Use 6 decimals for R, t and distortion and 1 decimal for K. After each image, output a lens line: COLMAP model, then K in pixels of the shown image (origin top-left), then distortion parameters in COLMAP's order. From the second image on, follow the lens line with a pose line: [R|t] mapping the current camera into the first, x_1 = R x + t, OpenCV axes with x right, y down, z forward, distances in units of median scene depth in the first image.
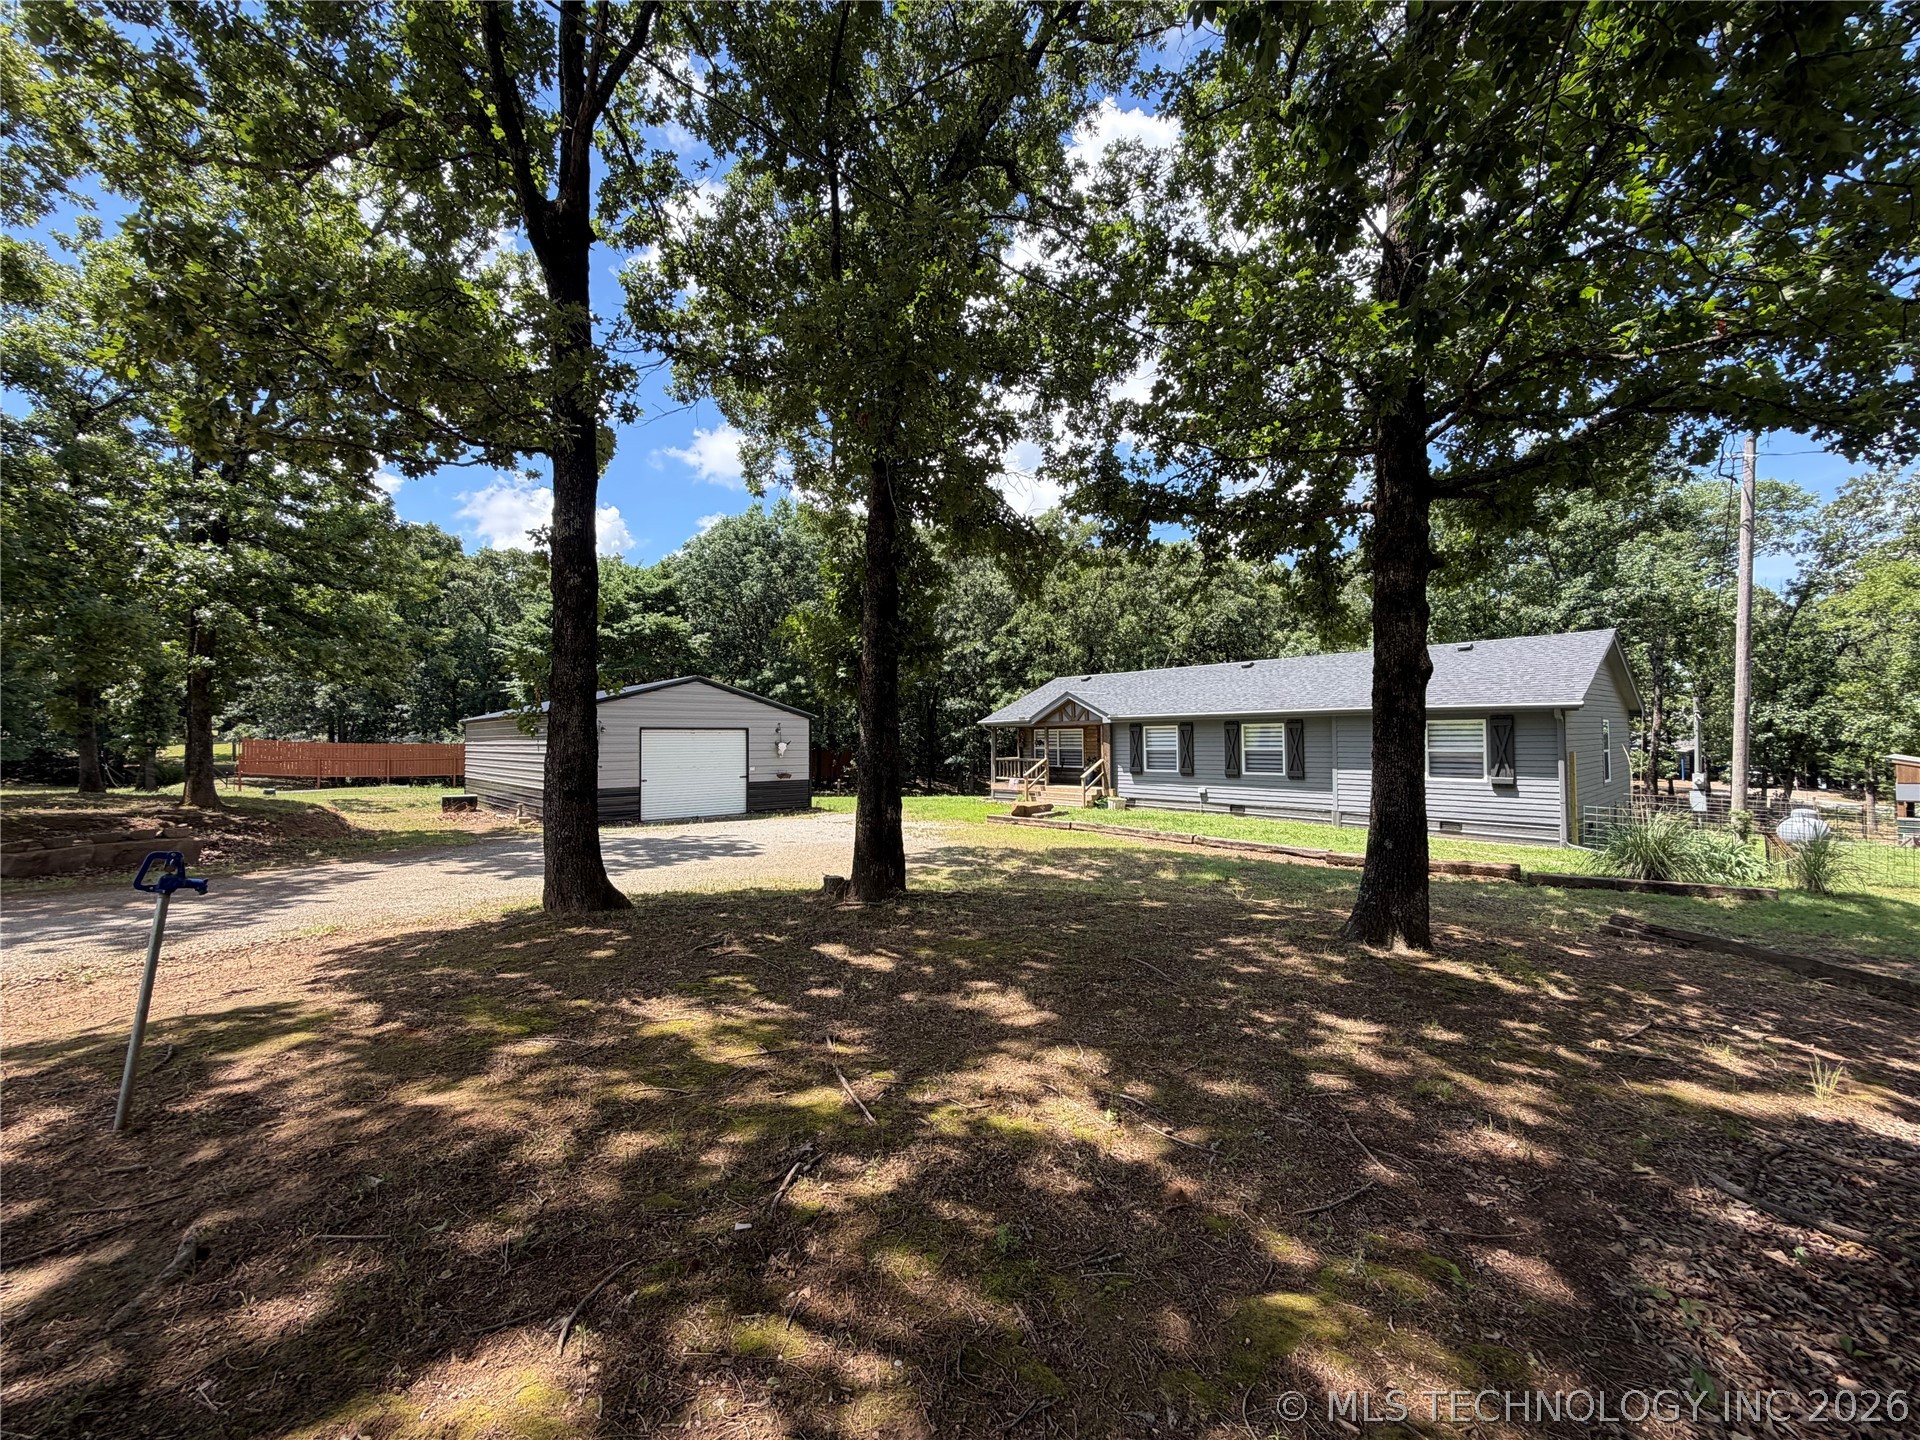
lens RADIAL K [[764.8, 0, 970.6], [0, 764.8, 729.1], [0, 0, 1]] dist [-0.002674, -0.000203]
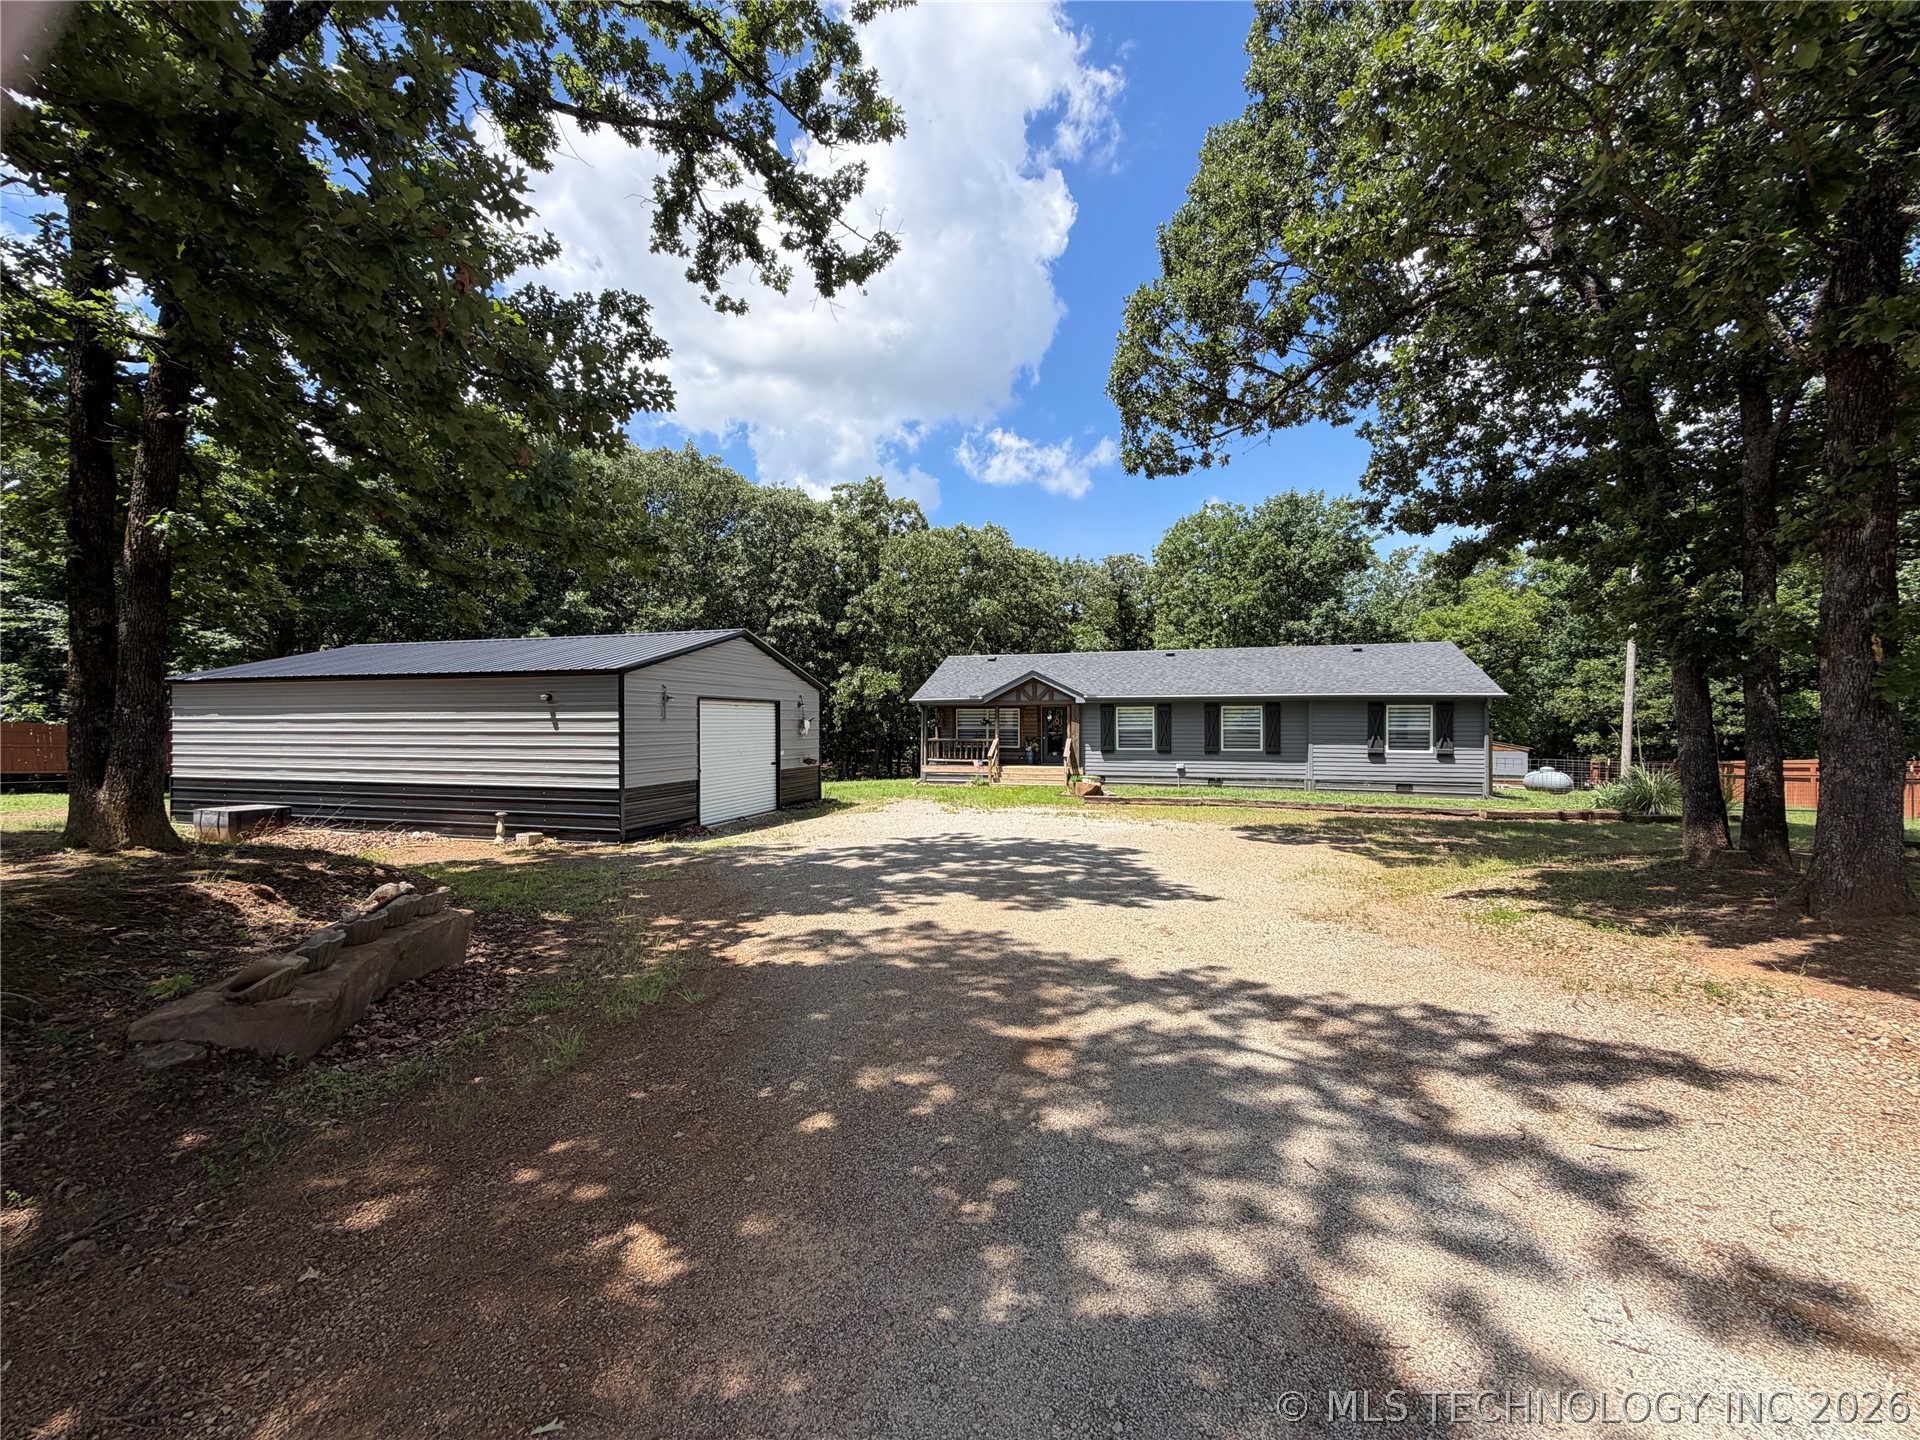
lens RADIAL K [[764.8, 0, 946.0], [0, 764.8, 708.2], [0, 0, 1]] dist [-0.002674, -0.000203]
pose [[0.862833, 0.012713, 0.505329, -0.532788], [-0.010295, 0.999918, -0.007577, 0.009526], [-0.505384, 0.001335, 0.862894, 0.229472]]
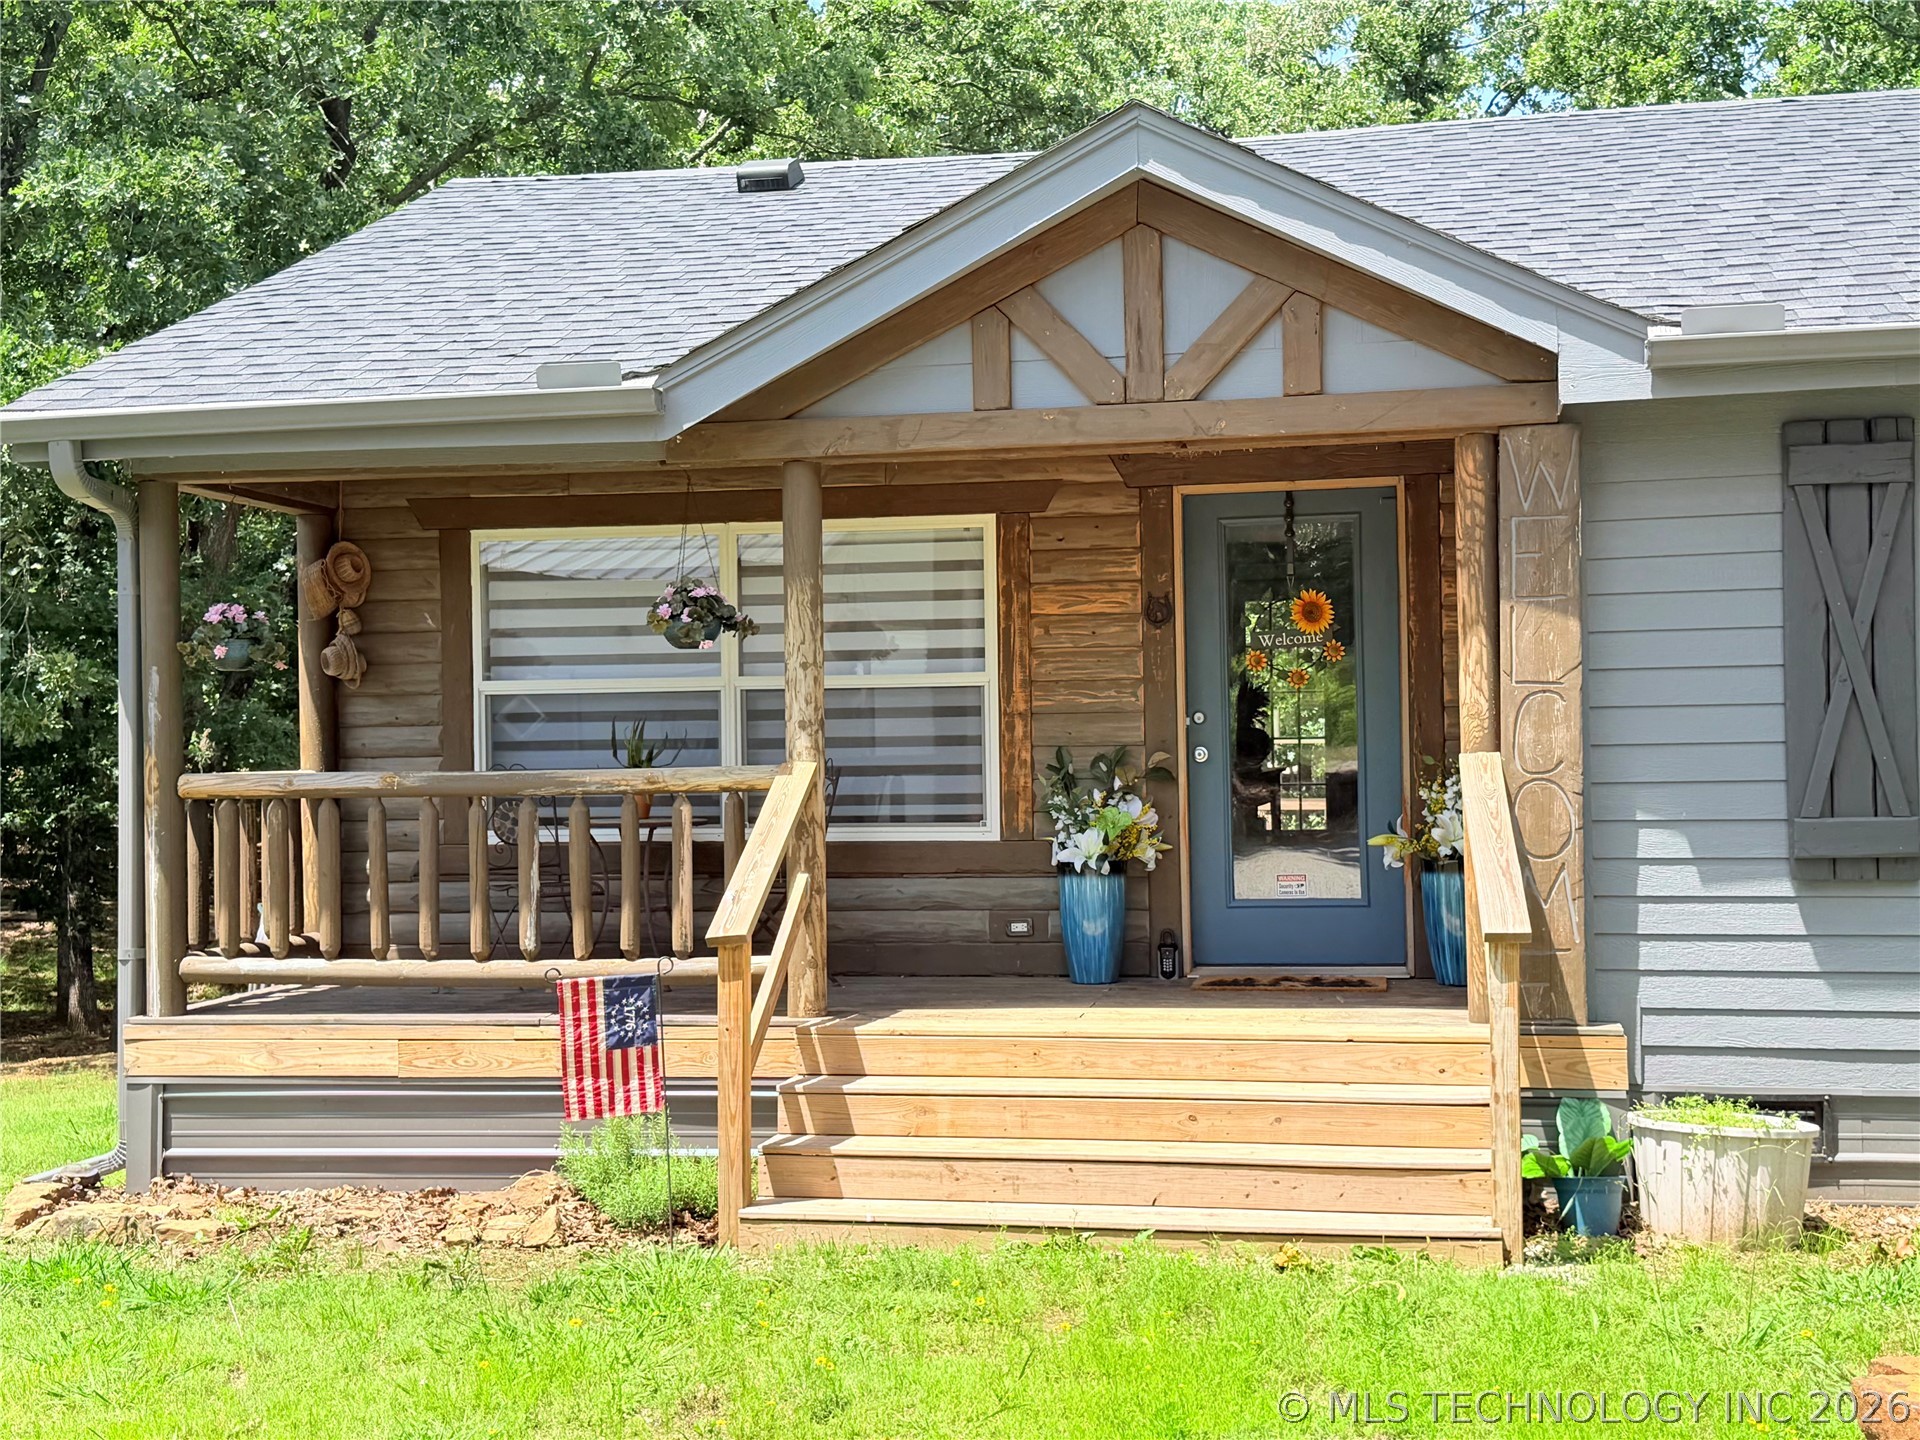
lens RADIAL K [[2386.8, 0, 952.6], [0, 2386.8, 718.6], [0, 0, 1]] dist [0.175976, 0.000000]
pose [[0.798333, -0.002700, 0.602210, -0.096025], [0.003167, 0.999995, 0.000285, 0.038534], [-0.602208, 0.001679, 0.798338, 0.862679]]
